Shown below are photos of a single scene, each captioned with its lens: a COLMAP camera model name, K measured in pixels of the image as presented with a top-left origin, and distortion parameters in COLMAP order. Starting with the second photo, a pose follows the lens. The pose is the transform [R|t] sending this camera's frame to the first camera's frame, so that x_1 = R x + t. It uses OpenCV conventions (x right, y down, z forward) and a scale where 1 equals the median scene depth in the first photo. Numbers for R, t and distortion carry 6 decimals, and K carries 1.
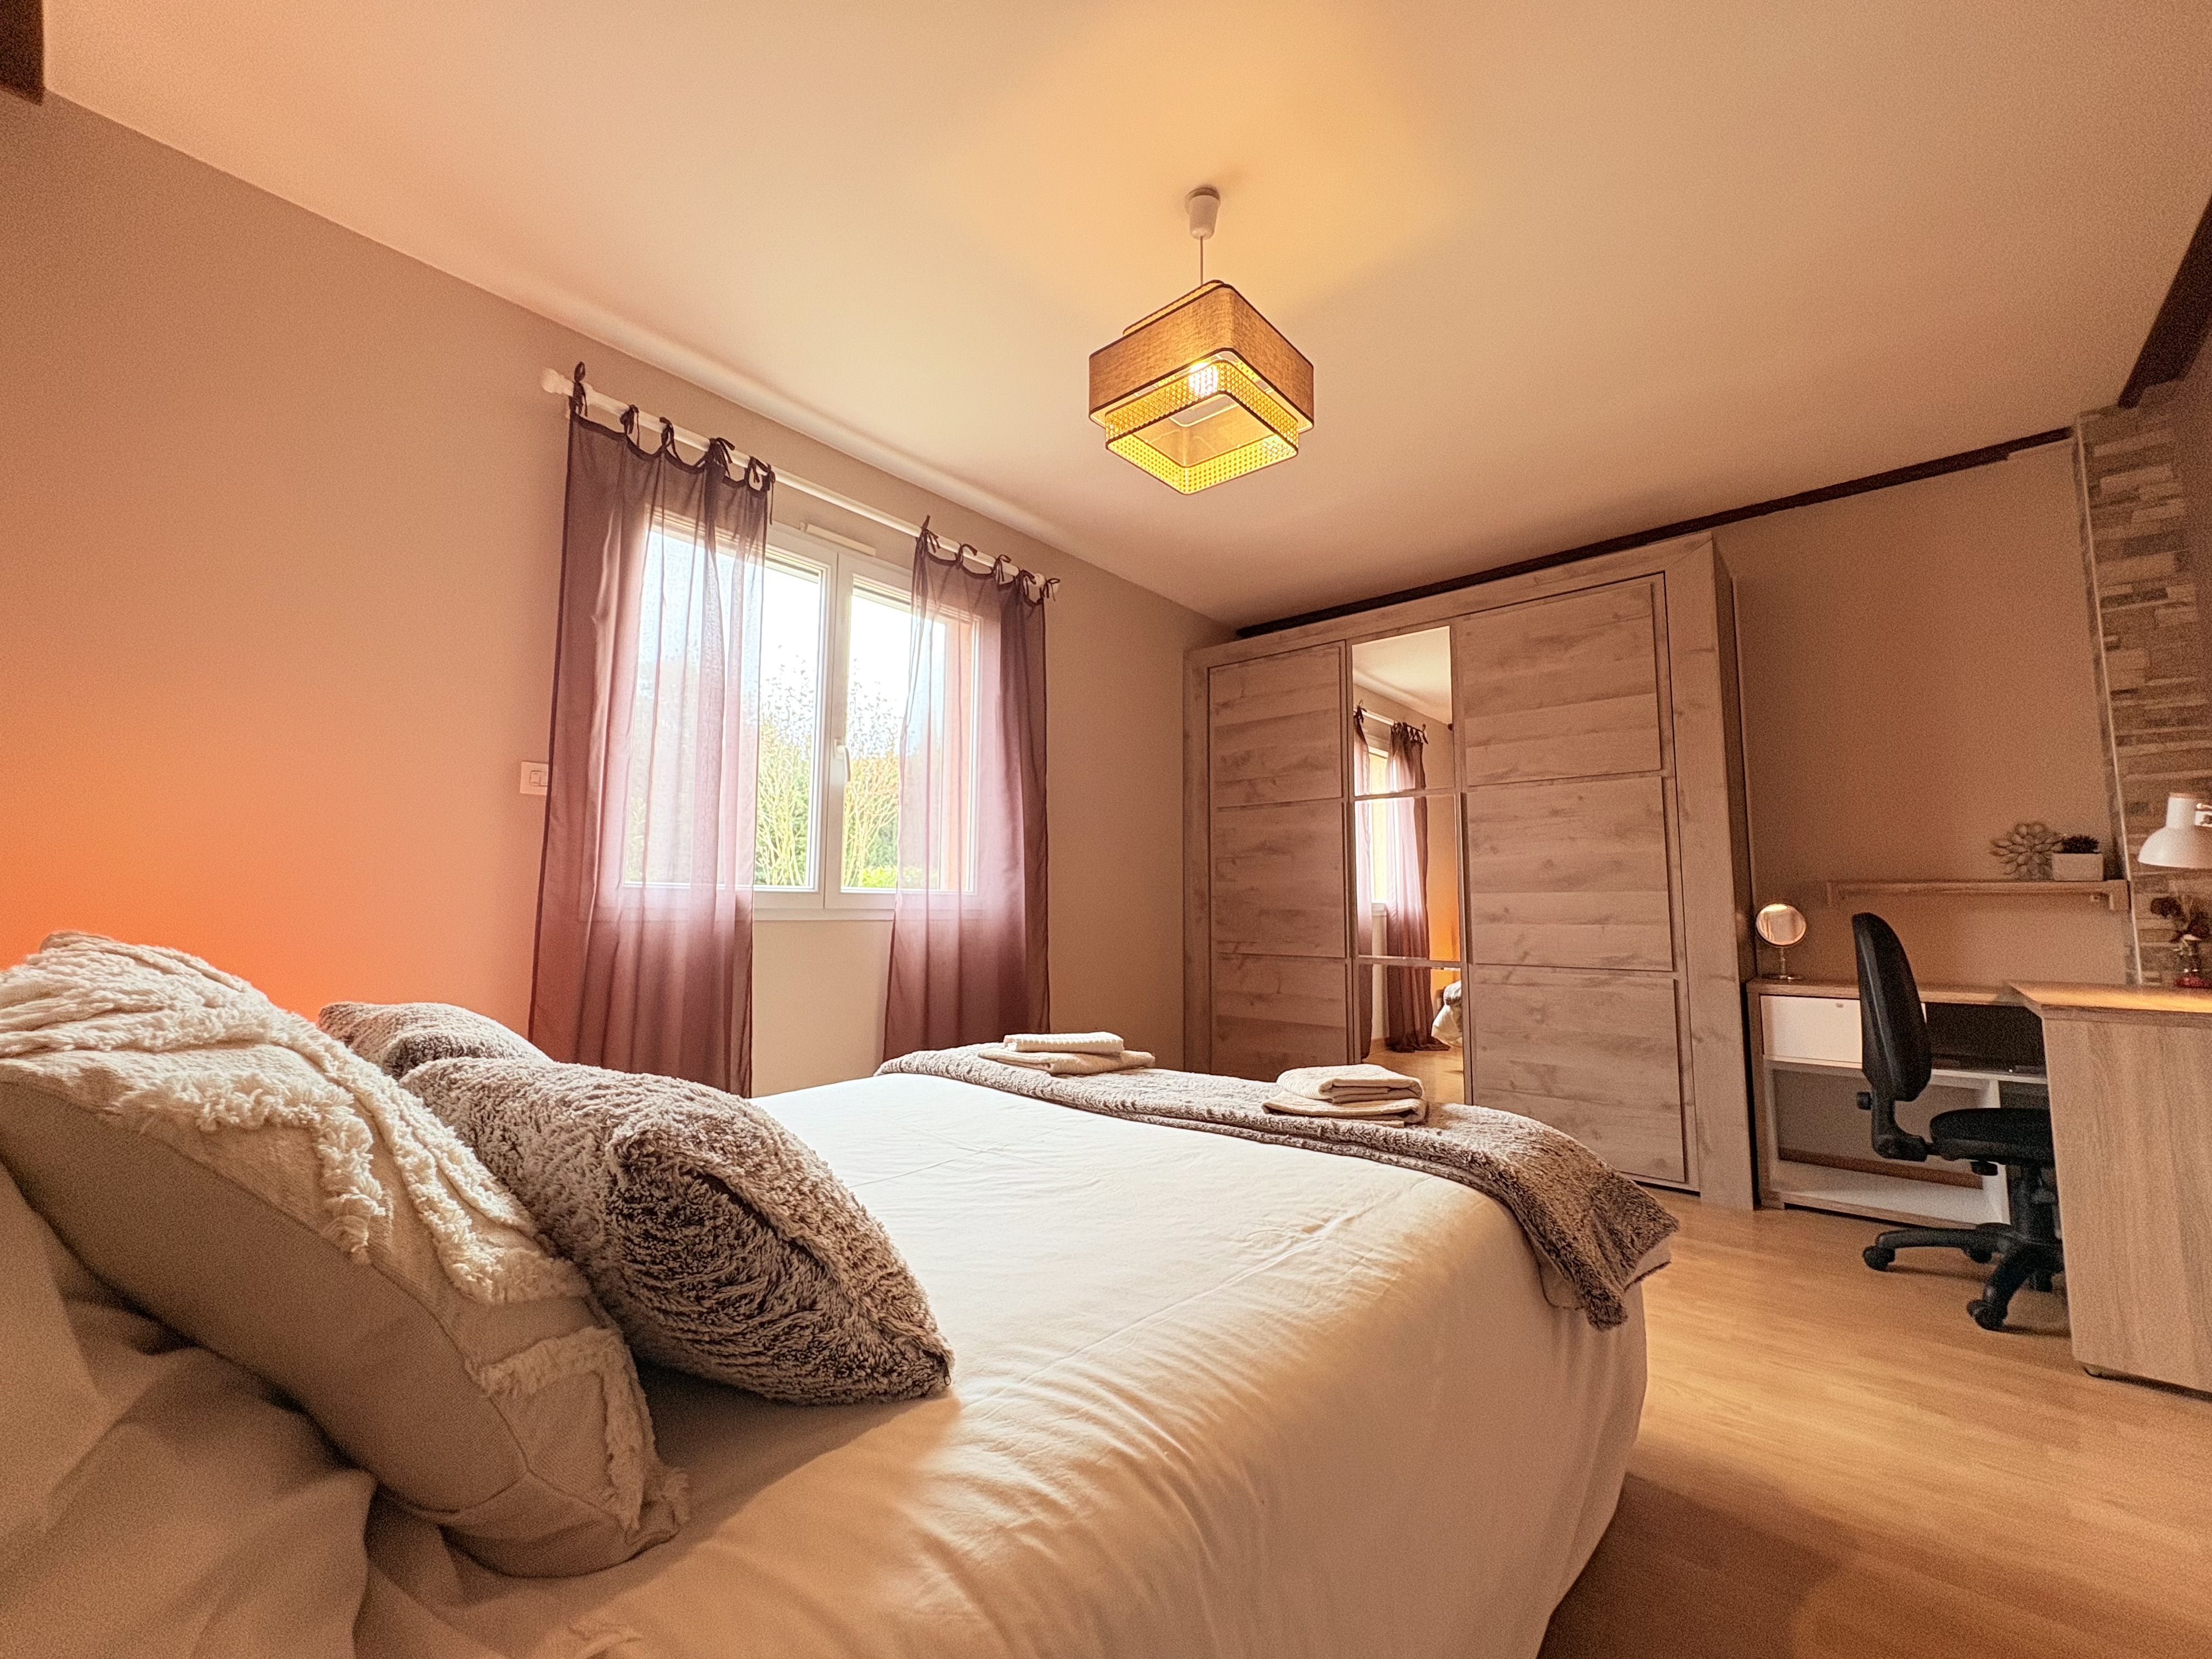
lens RADIAL K [[880.8, 0, 1105.6], [0, 880.8, 826.9], [0, 0, 1]] dist [0.000064, 0.000223]
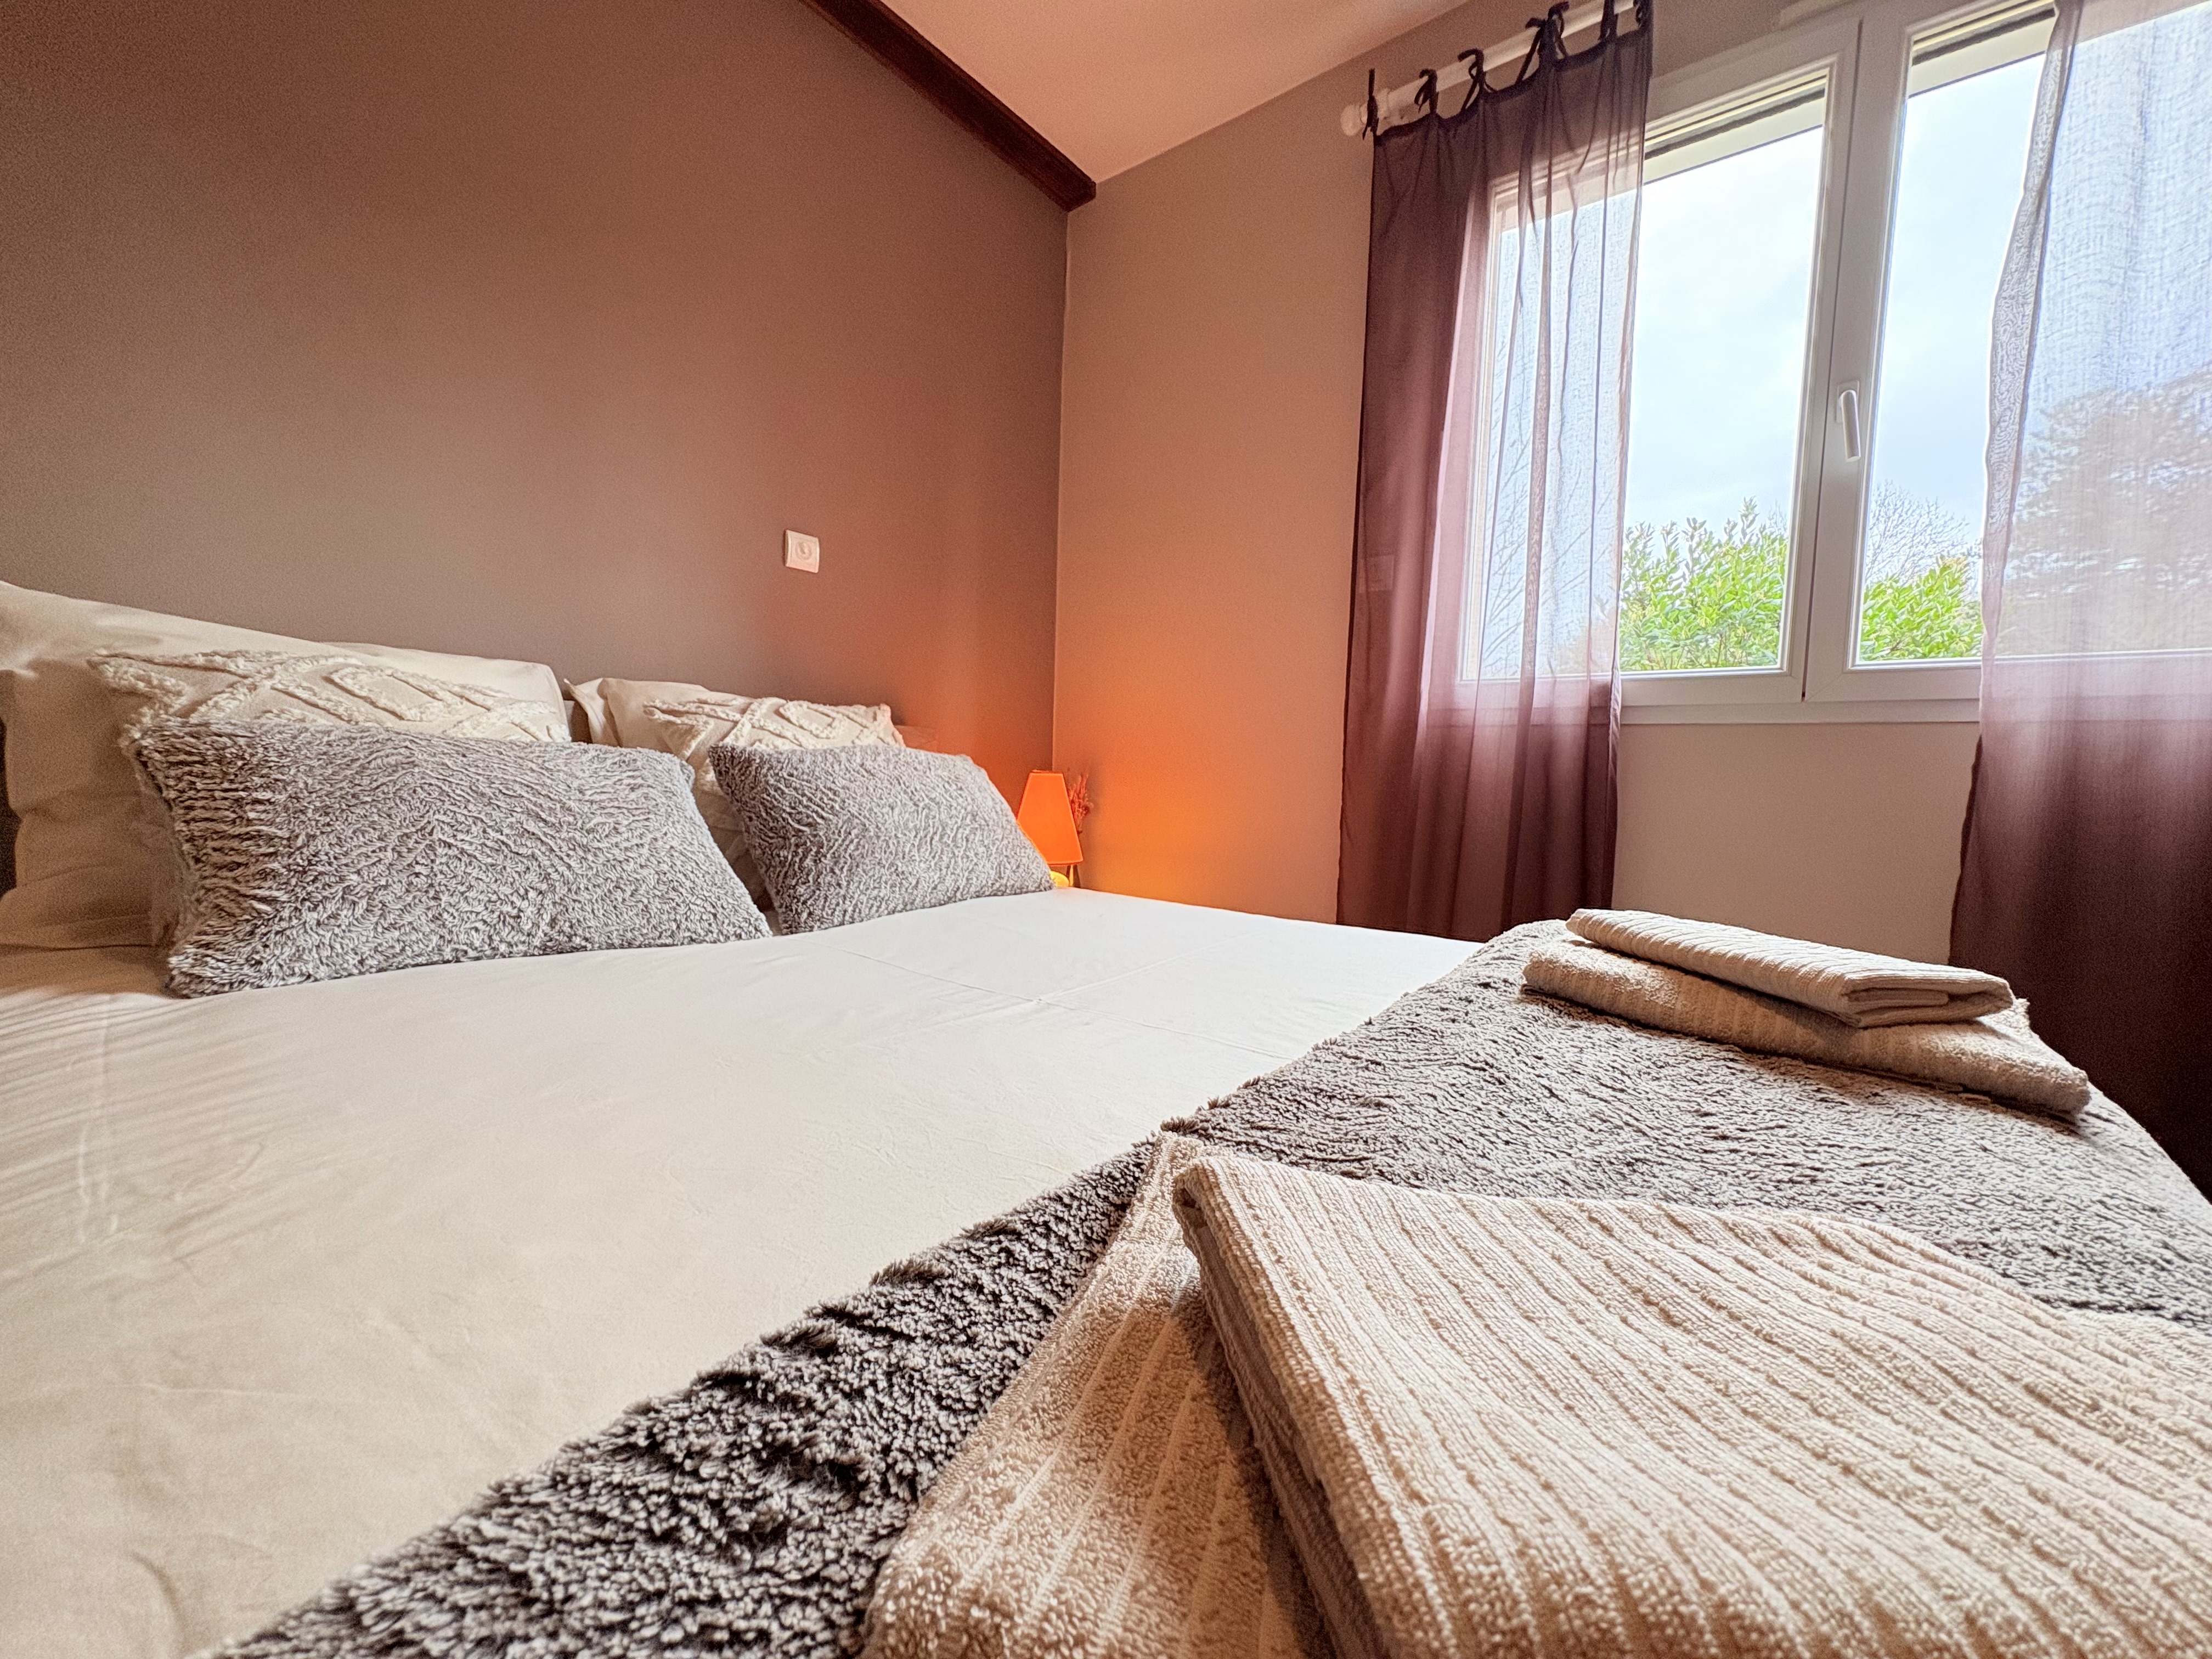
lens RADIAL K [[880.8, 0, 1105.6], [0, 880.8, 826.9], [0, 0, 1]] dist [0.000064, 0.000223]
pose [[0.046461, 0.068652, -0.996558, 0.264493], [0.067648, 0.995129, 0.071708, 0.113322], [0.996627, -0.070746, 0.041590, 0.571108]]
